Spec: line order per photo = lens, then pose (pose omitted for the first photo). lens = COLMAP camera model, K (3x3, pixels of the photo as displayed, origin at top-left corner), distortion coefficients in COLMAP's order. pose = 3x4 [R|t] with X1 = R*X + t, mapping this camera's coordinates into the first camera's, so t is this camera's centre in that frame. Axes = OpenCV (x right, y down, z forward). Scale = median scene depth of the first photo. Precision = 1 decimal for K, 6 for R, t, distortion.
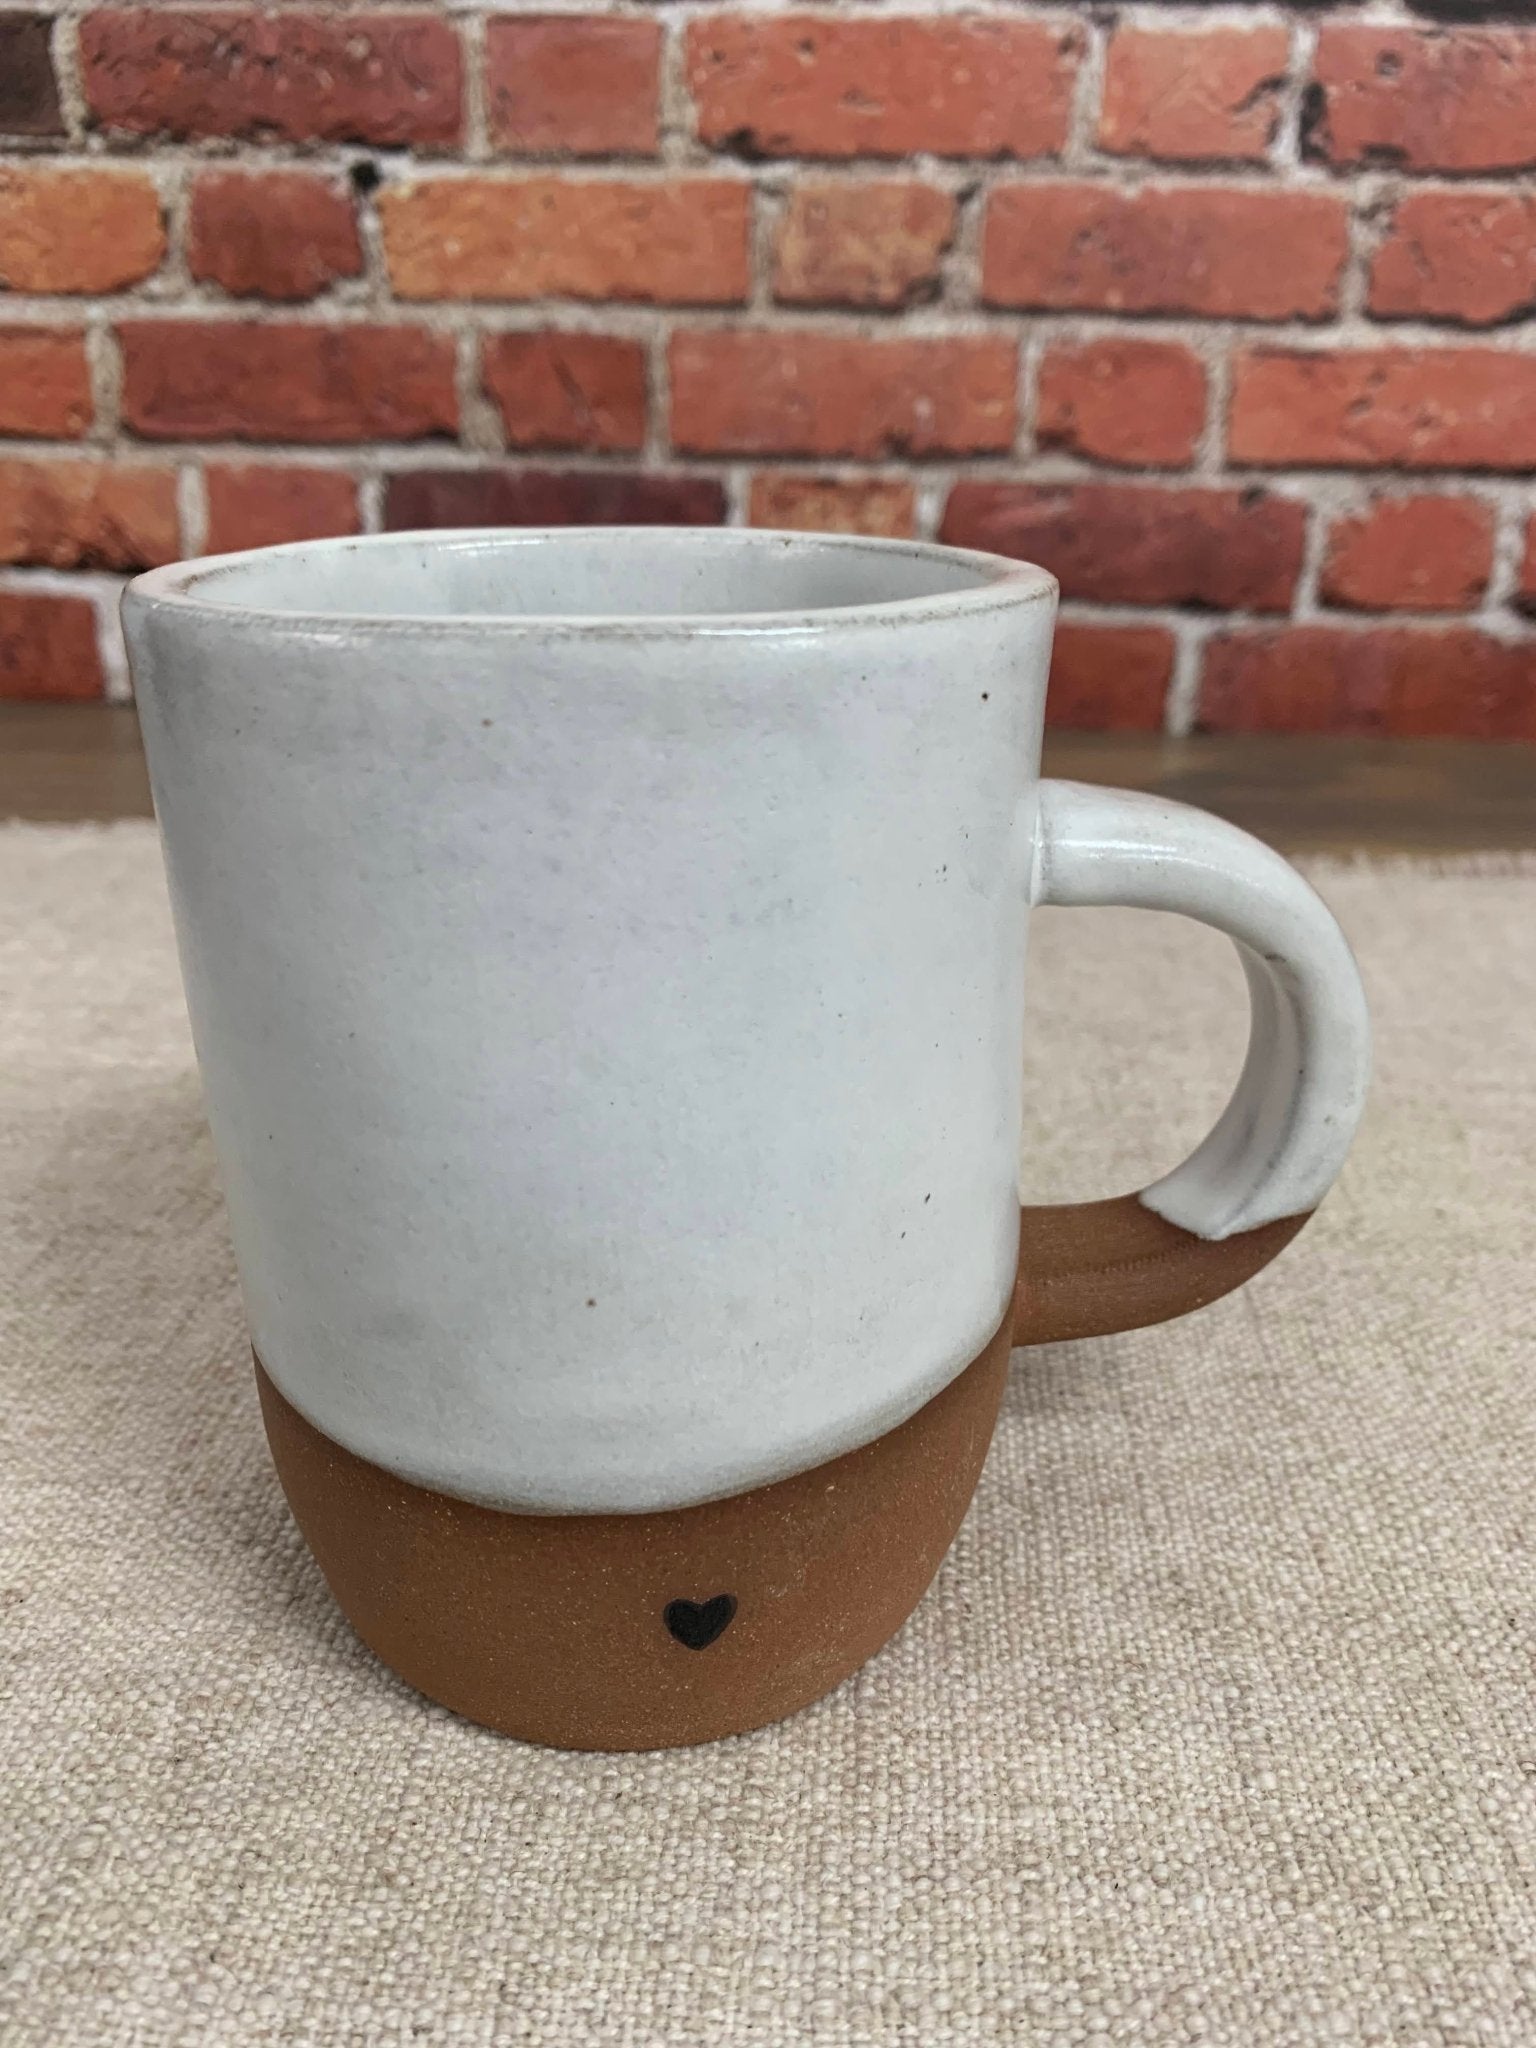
lens RADIAL K [[1521.1, 0, 768.0], [0, 1521.1, 1024.0], [0, 0, 1]] dist [-0.171968, 0.096759]
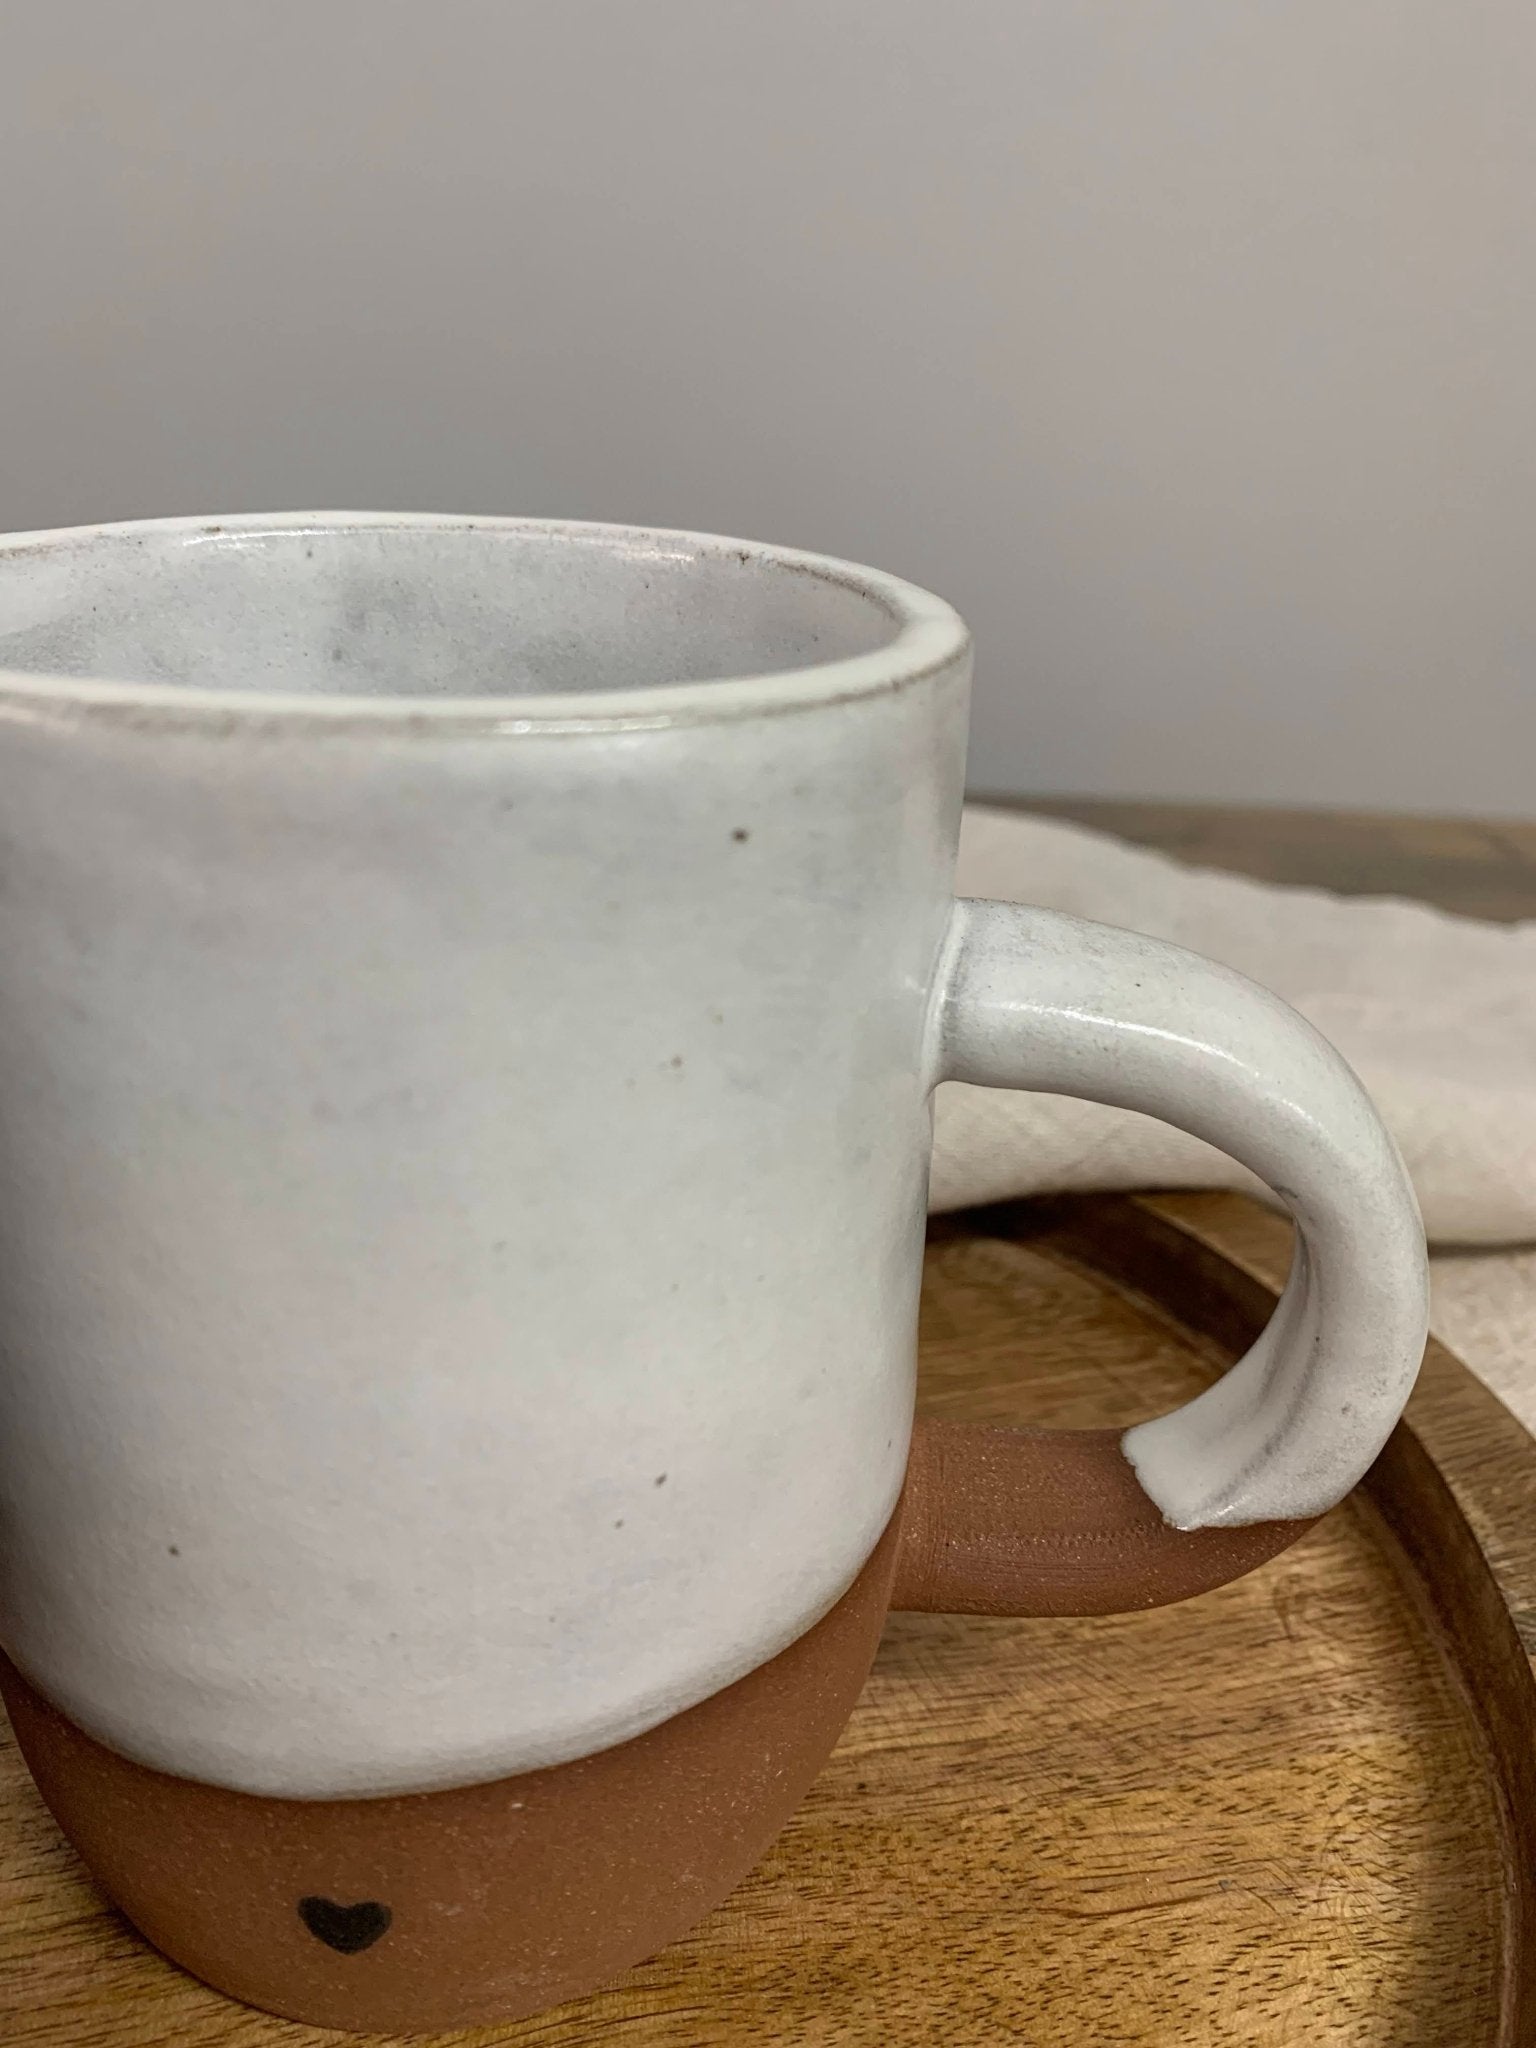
lens RADIAL K [[1521.1, 0, 768.0], [0, 1521.1, 1024.0], [0, 0, 1]] dist [-0.171968, 0.096759]
pose [[0.971422, 0.127907, -0.199947, 0.268685], [-0.122694, 0.991705, 0.038302, -0.137590], [0.203188, -0.012675, 0.979058, 0.296512]]
